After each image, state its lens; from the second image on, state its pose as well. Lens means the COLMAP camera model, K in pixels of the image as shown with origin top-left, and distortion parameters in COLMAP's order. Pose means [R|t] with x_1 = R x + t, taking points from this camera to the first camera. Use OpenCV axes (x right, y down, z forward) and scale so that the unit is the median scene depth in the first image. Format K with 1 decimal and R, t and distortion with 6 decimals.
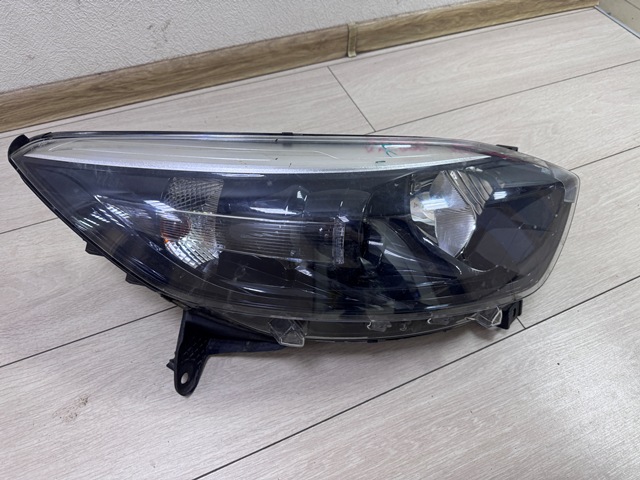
lens RADIAL K [[458.1, 0, 317.0], [0, 458.1, 242.2], [0, 0, 1]] dist [-0.026518, 0.006074]
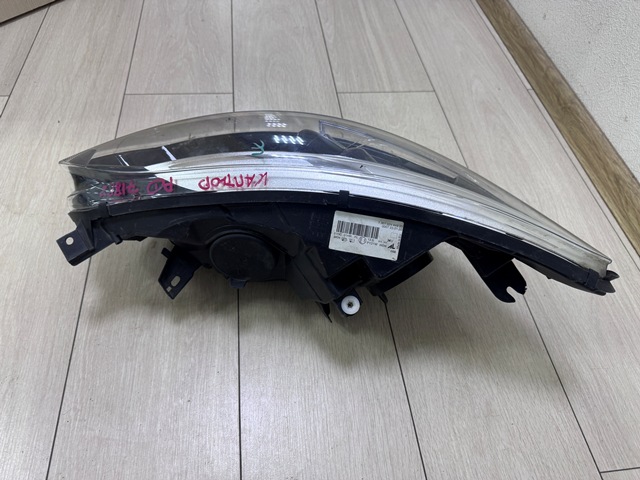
lens RADIAL K [[458.1, 0, 317.0], [0, 458.1, 242.2], [0, 0, 1]] dist [-0.026518, 0.006074]
pose [[-0.291465, 0.724177, -0.624993, 0.409211], [-0.823864, 0.141978, 0.548717, -0.307151], [0.486103, 0.674841, 0.555242, 0.209978]]
